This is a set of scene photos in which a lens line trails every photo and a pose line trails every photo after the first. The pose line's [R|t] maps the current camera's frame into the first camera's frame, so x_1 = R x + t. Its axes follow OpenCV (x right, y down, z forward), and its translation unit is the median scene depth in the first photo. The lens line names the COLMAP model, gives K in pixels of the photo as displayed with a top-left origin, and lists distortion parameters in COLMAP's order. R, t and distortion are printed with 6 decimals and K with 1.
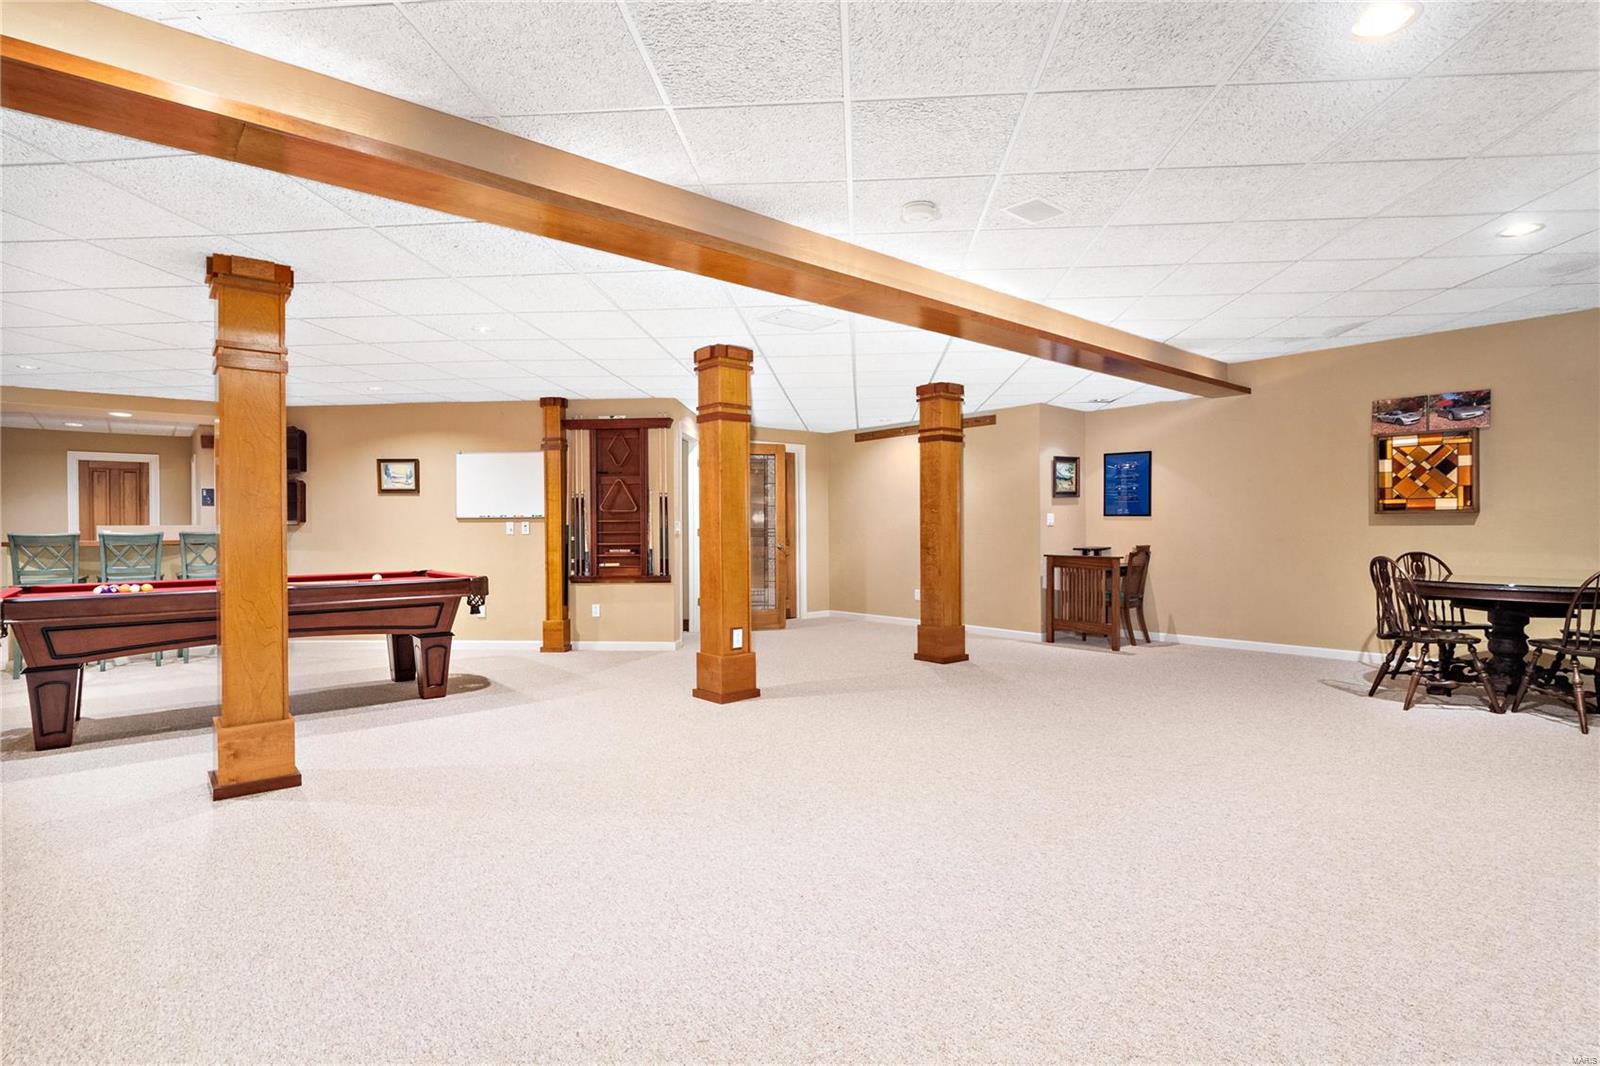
lens RADIAL K [[807.0, 0, 846.3], [0, 807.0, 534.7], [0, 0, 1]] dist [0.001696, 0.000249]
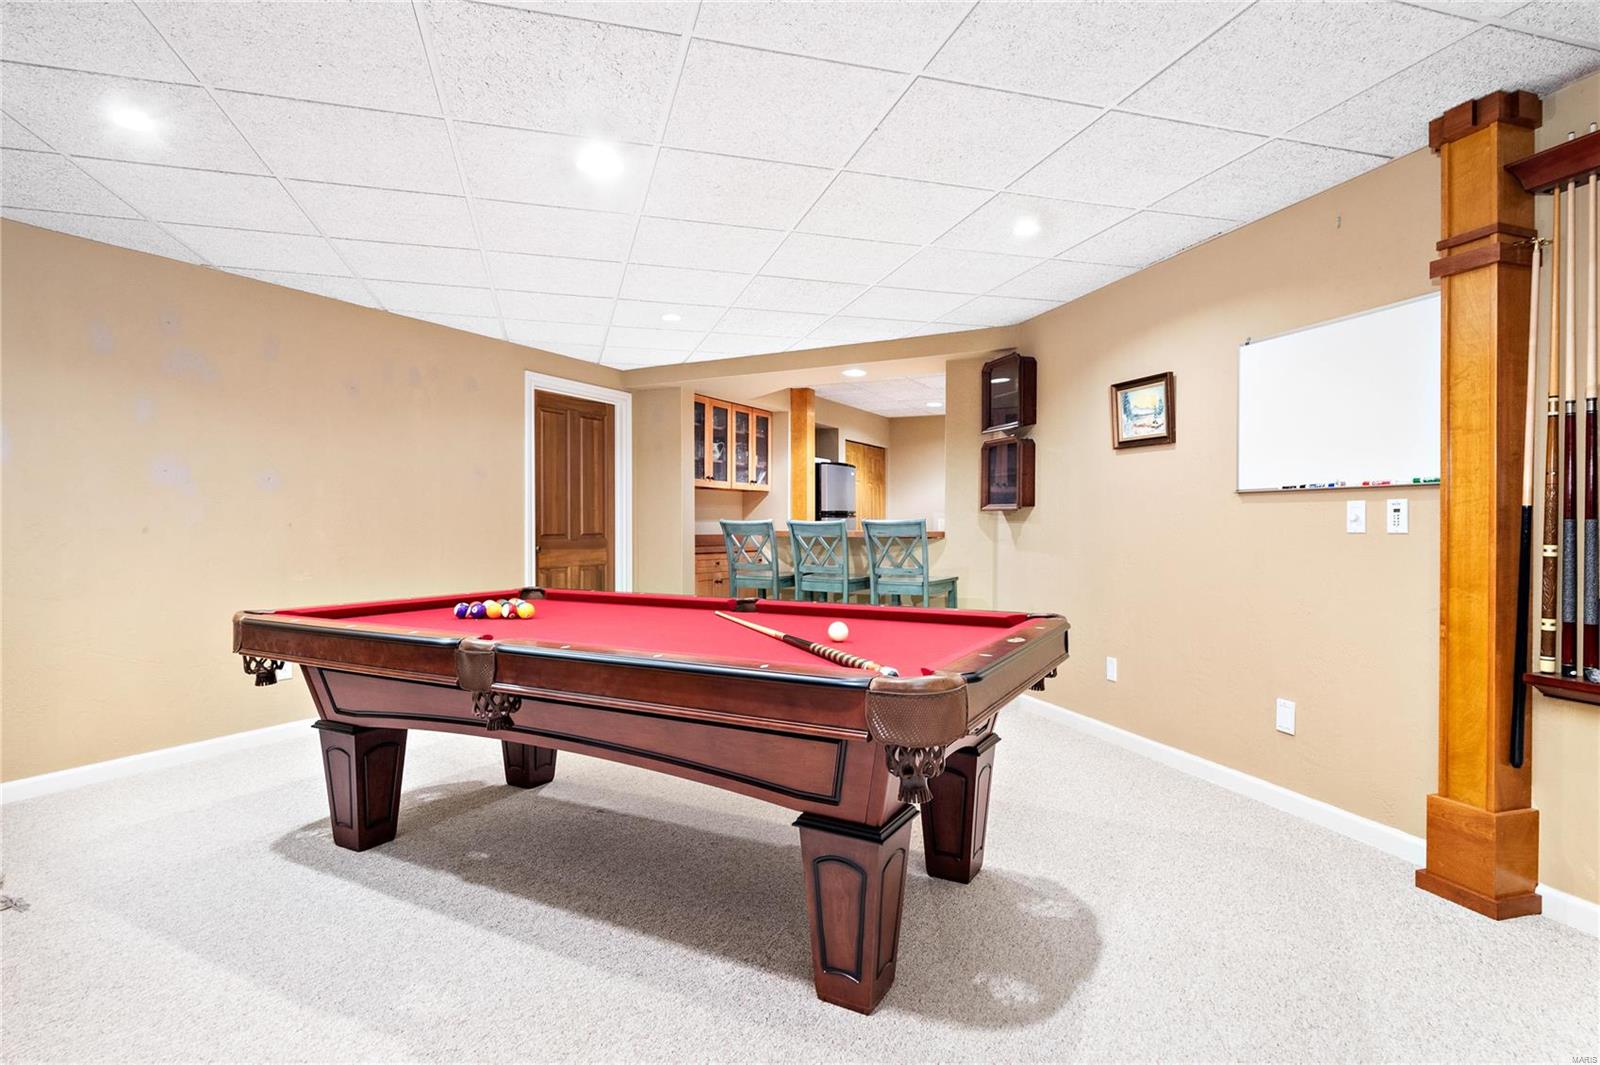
lens RADIAL K [[813.2, 0, 794.0], [0, 813.2, 530.4], [0, 0, 1]] dist [-0.000278, -0.000102]
pose [[0.305324, 0.017710, -0.952084, -0.136406], [-0.009180, 0.999835, 0.015654, -0.004922], [0.952204, 0.003961, 0.305436, 0.640492]]
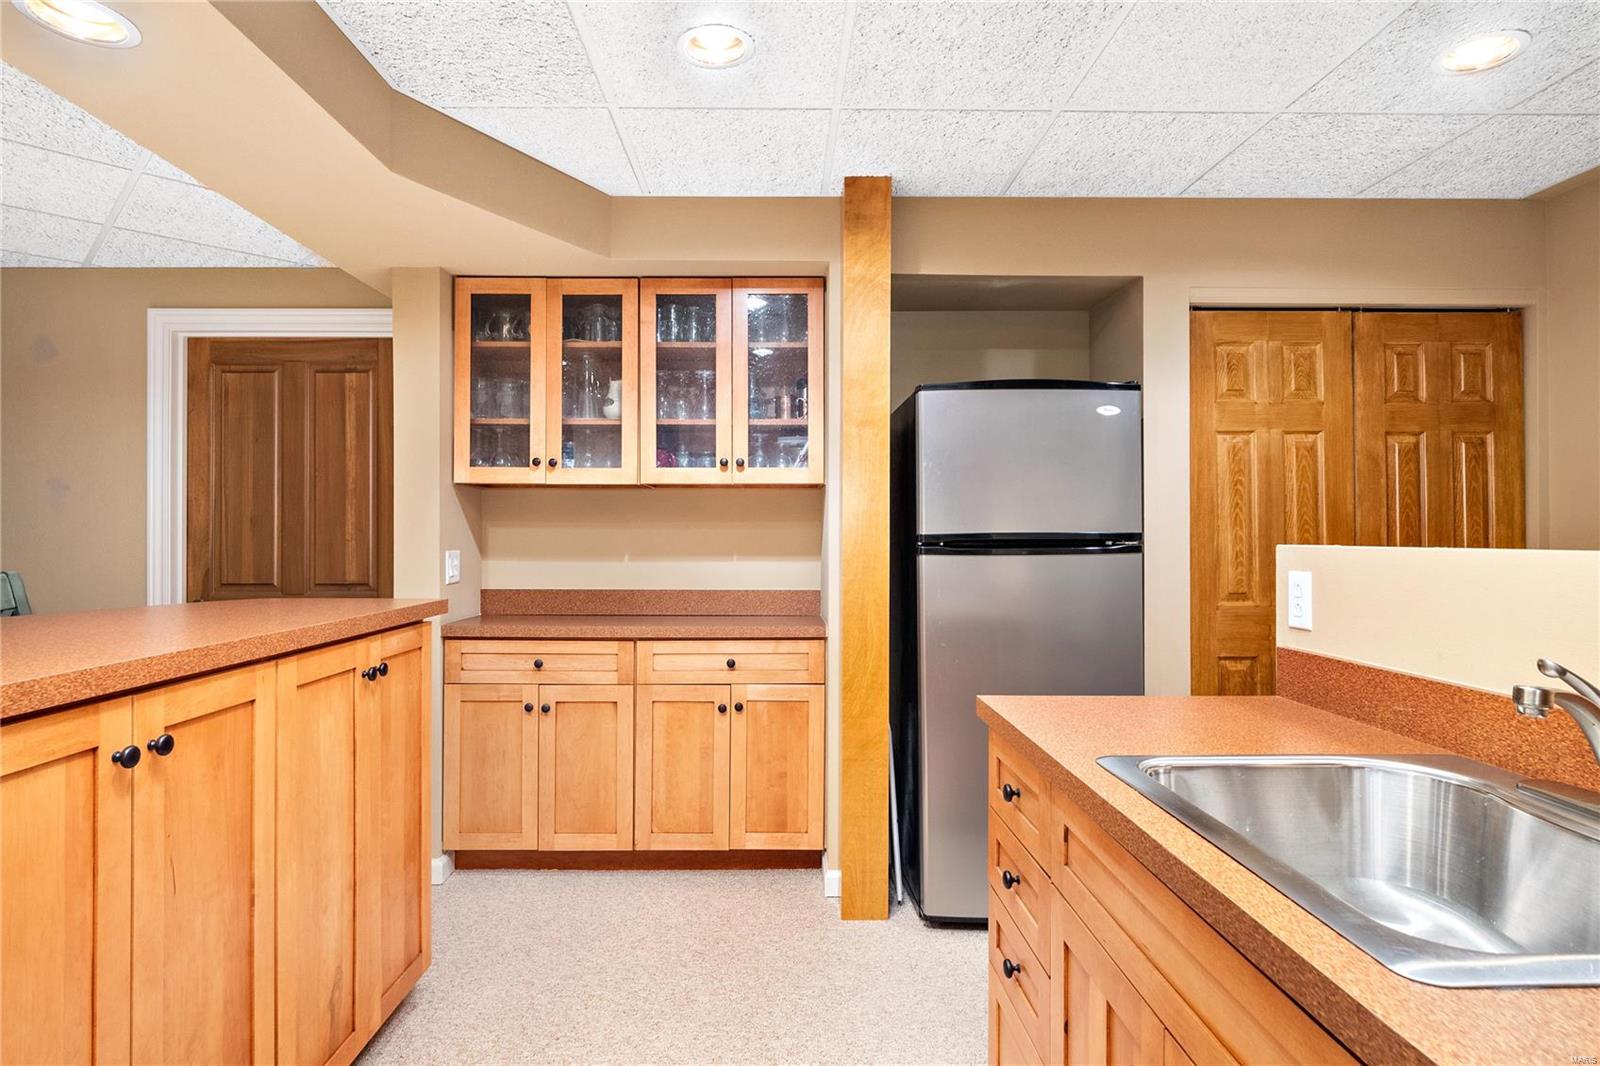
lens RADIAL K [[813.2, 0, 794.0], [0, 813.2, 530.9], [0, 0, 1]] dist [-0.000278, -0.000102]
pose [[-0.675456, 0.005967, -0.737376, -0.839921], [0.003037, 0.999981, 0.005310, -0.017651], [0.737394, 0.001347, -0.675462, 1.198677]]
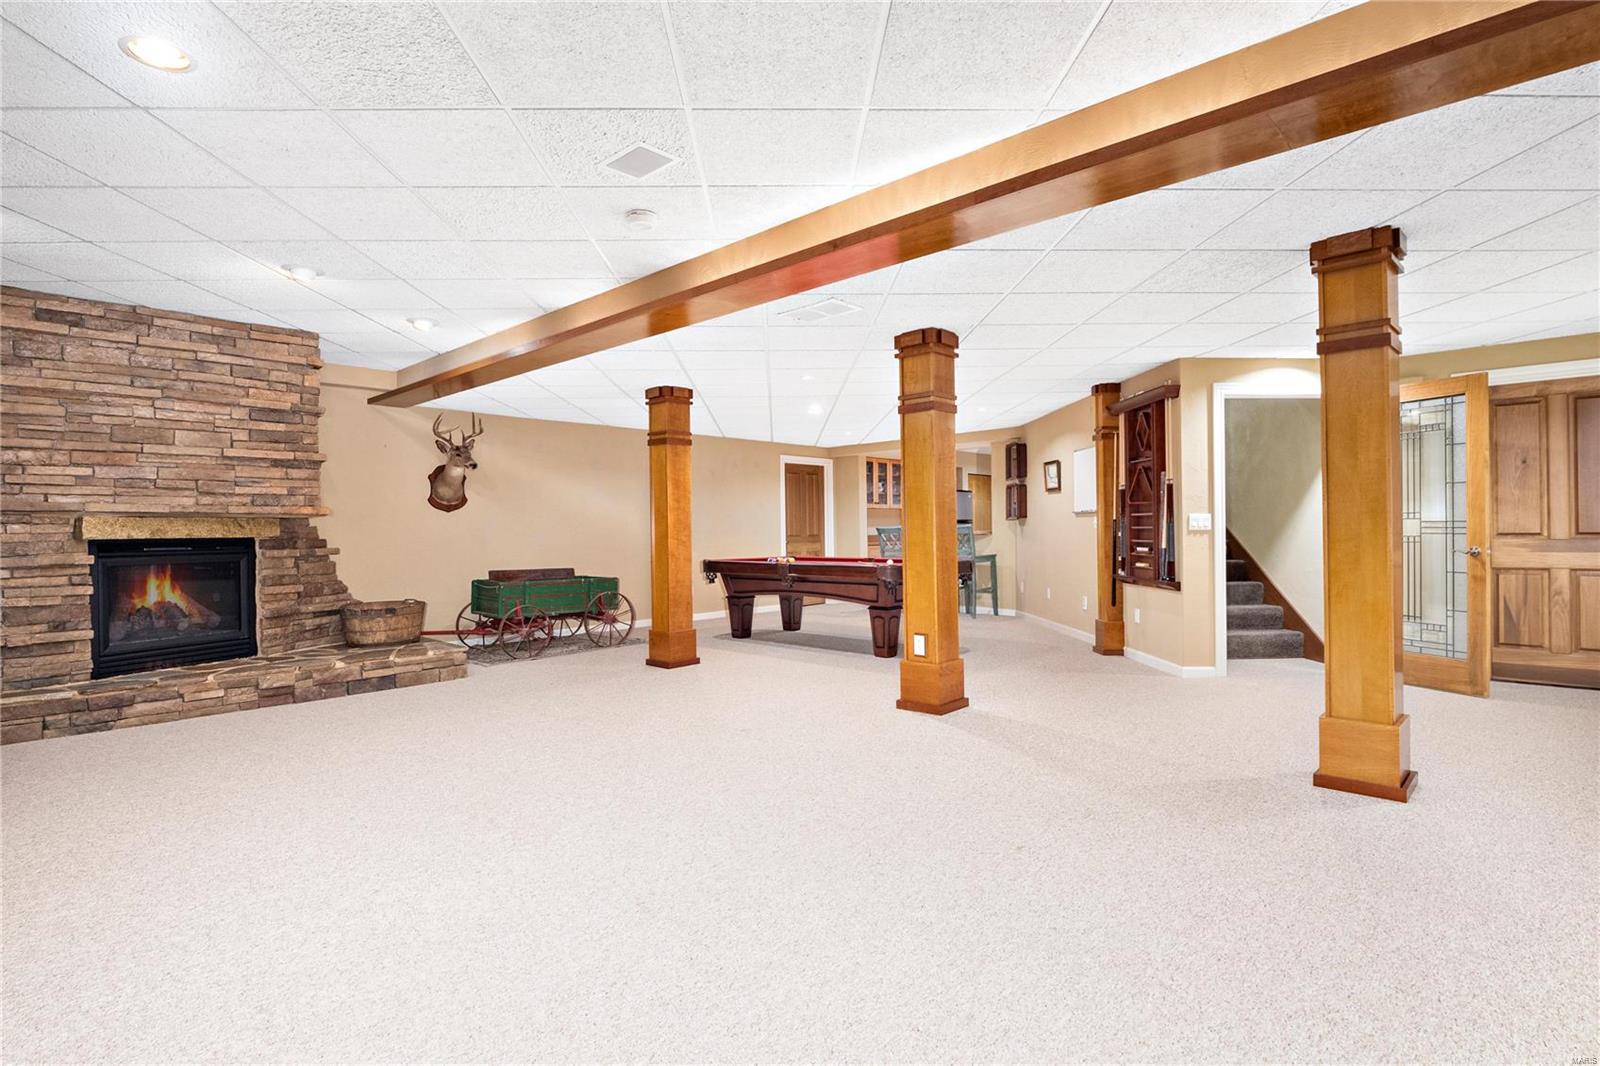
lens RADIAL K [[813.2, 0, 794.0], [0, 813.2, 530.9], [0, 0, 1]] dist [-0.000278, -0.000102]
pose [[0.045983, 0.010625, -0.998886, 0.567730], [0.005130, 0.999928, 0.010872, -0.010666], [0.998929, -0.005624, 0.045925, 0.589711]]
